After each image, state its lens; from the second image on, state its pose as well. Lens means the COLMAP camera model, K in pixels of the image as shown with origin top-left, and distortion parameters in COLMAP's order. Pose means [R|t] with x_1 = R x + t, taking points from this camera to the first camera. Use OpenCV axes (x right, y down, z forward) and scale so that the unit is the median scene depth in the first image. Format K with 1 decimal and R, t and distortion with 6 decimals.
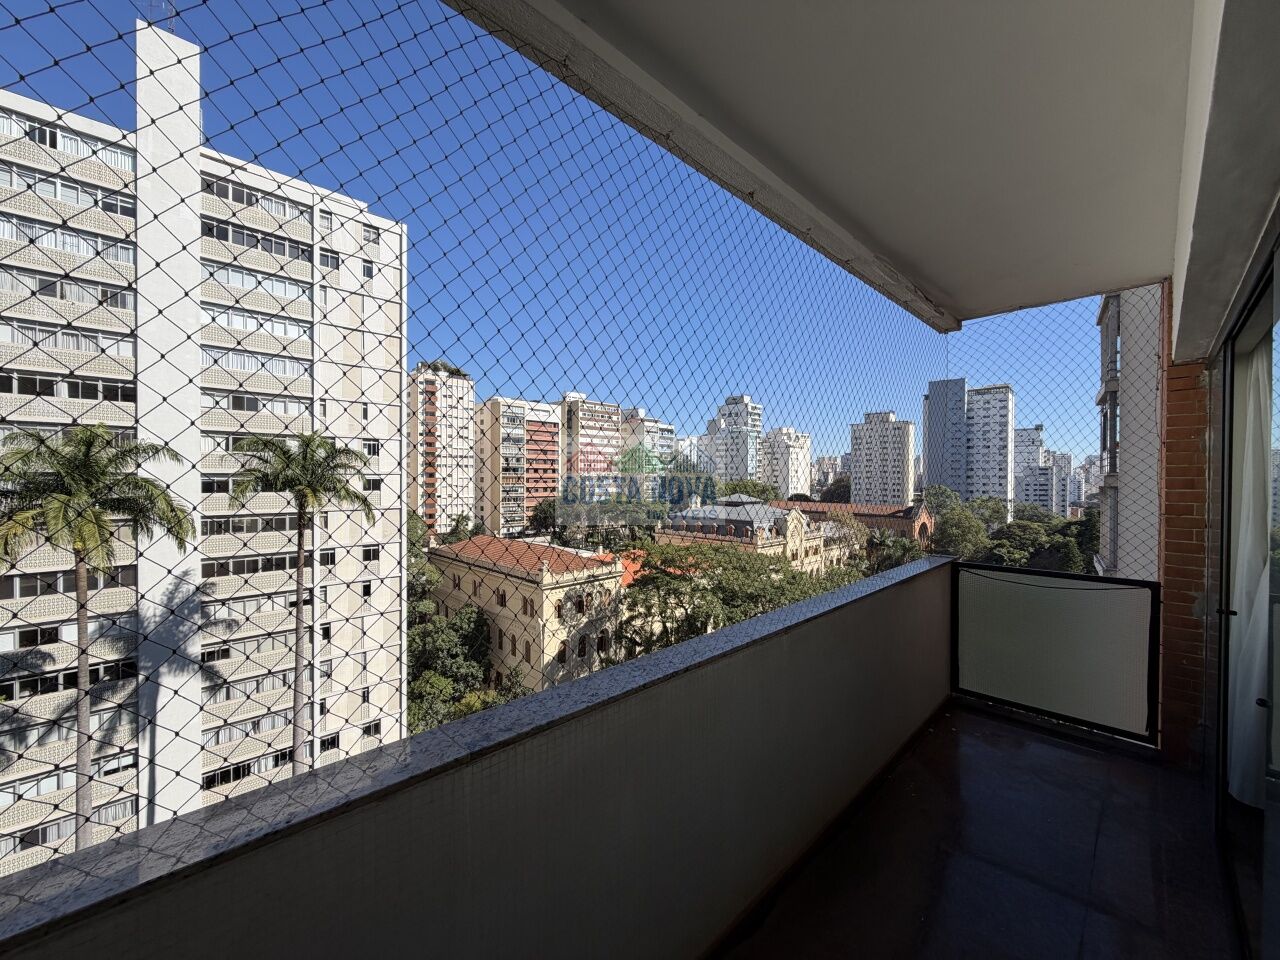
lens RADIAL K [[511.1, 0, 640.7], [0, 511.1, 480.2], [0, 0, 1]] dist [0.002121, -0.000747]
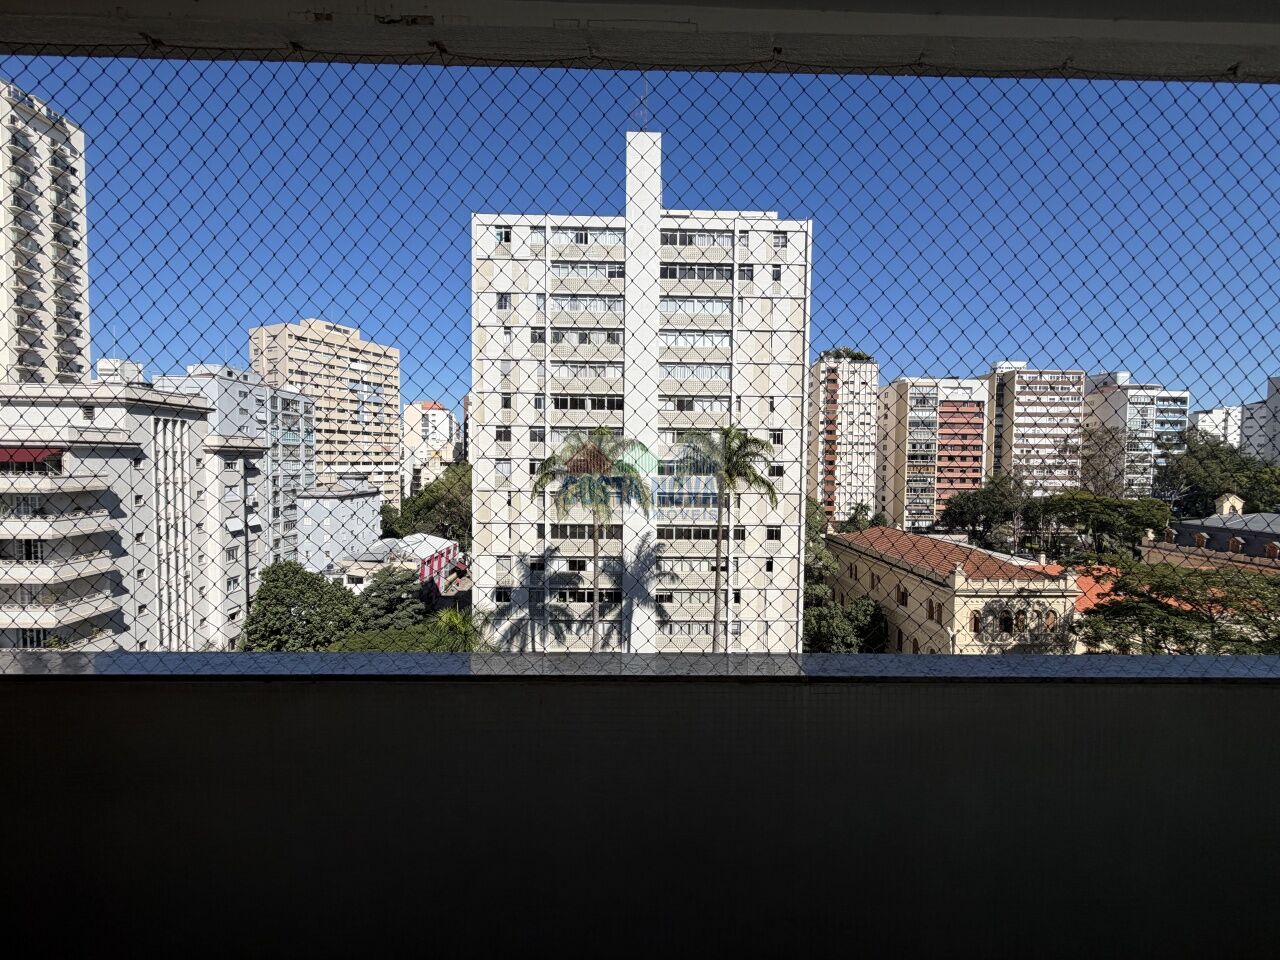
lens RADIAL K [[511.1, 0, 632.0], [0, 511.1, 480.8], [0, 0, 1]] dist [0.002121, -0.000747]
pose [[0.724531, 0.029986, -0.688589, 0.005373], [-0.012692, 0.999464, 0.030168, 0.000552], [0.689125, -0.013118, 0.724524, -0.005442]]
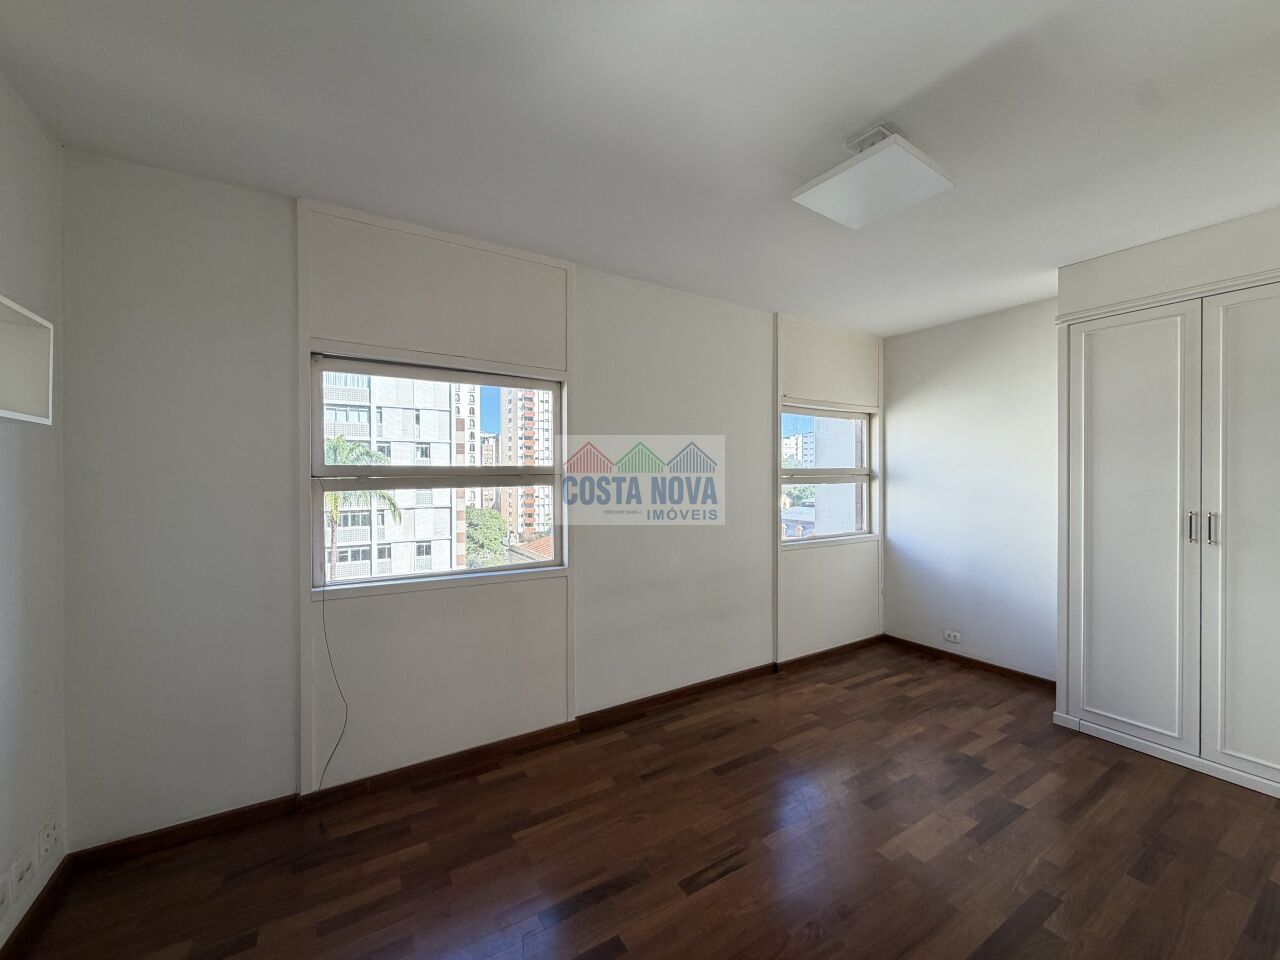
lens RADIAL K [[511.1, 0, 639.1], [0, 511.1, 481.5], [0, 0, 1]] dist [0.002121, -0.000747]
pose [[0.975764, -0.005577, -0.218757, 0.151604], [0.005834, 0.999983, 0.000528, 0.003614], [0.218750, -0.001792, 0.975779, 0.050505]]
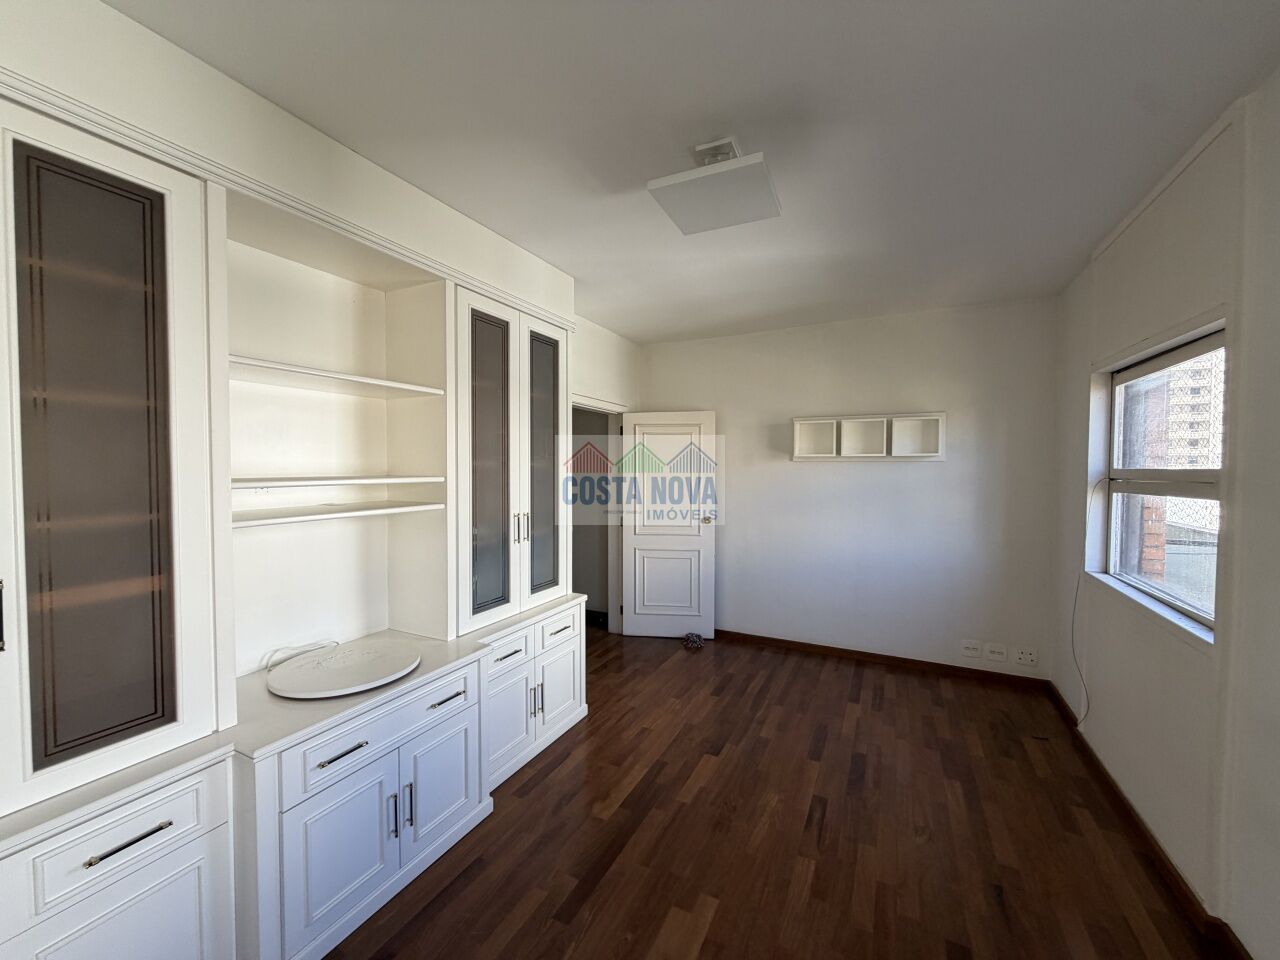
lens RADIAL K [[511.1, 0, 641.2], [0, 511.1, 479.6], [0, 0, 1]] dist [0.002121, -0.000747]
pose [[-0.945424, 0.002382, -0.325833, 0.696511], [-0.008667, 0.999436, 0.032452, -0.035319], [0.325726, 0.033505, -0.944870, 1.606232]]
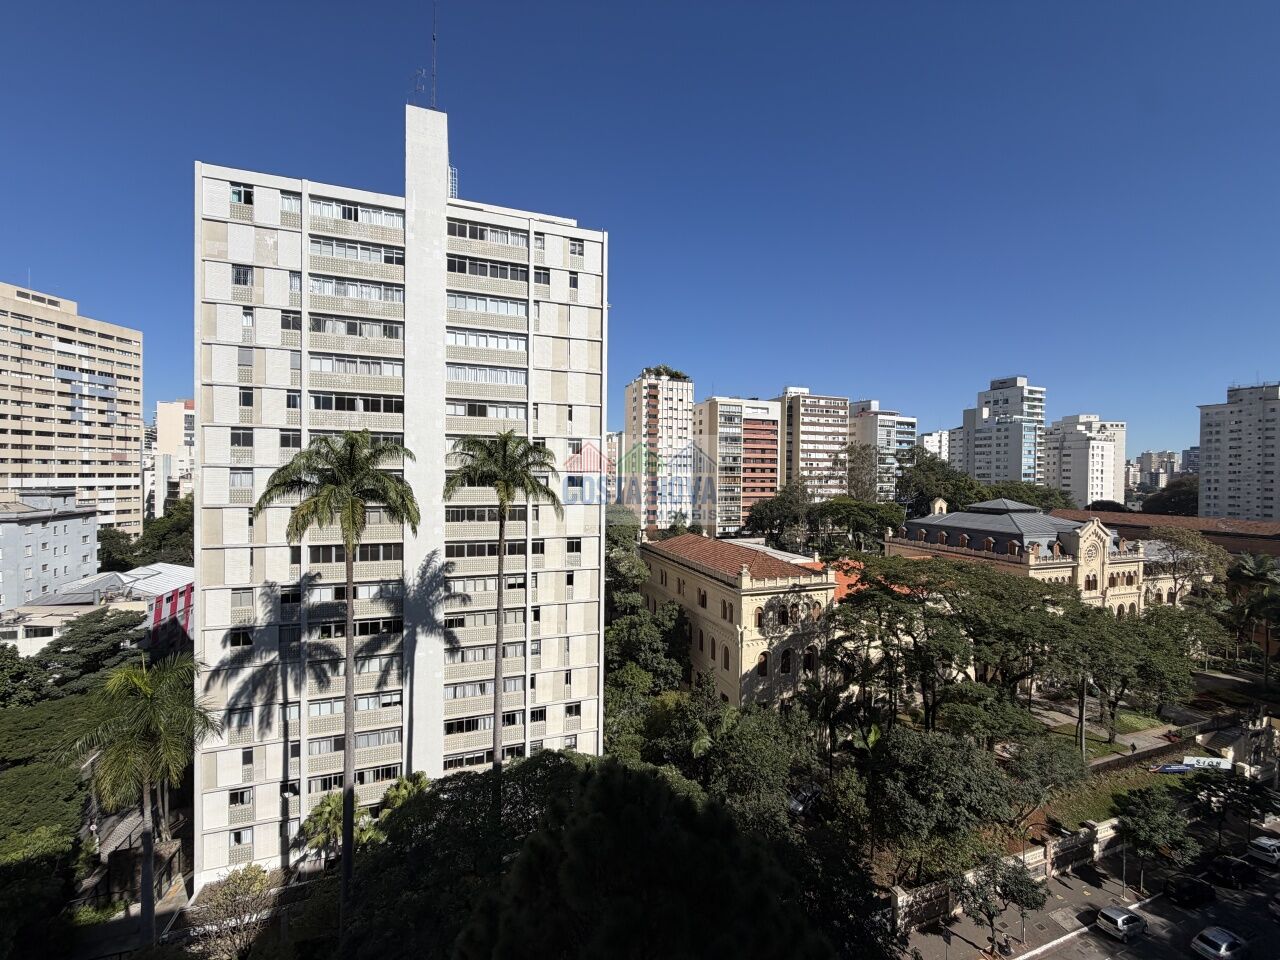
lens RADIAL K [[511.1, 0, 635.1], [0, 511.1, 480.3], [0, 0, 1]] dist [0.002121, -0.000747]
pose [[0.902427, 0.009456, -0.430738, 0.047874], [-0.009387, 0.999953, 0.002287, 0.003125], [0.430740, 0.001980, 0.902474, 0.090100]]
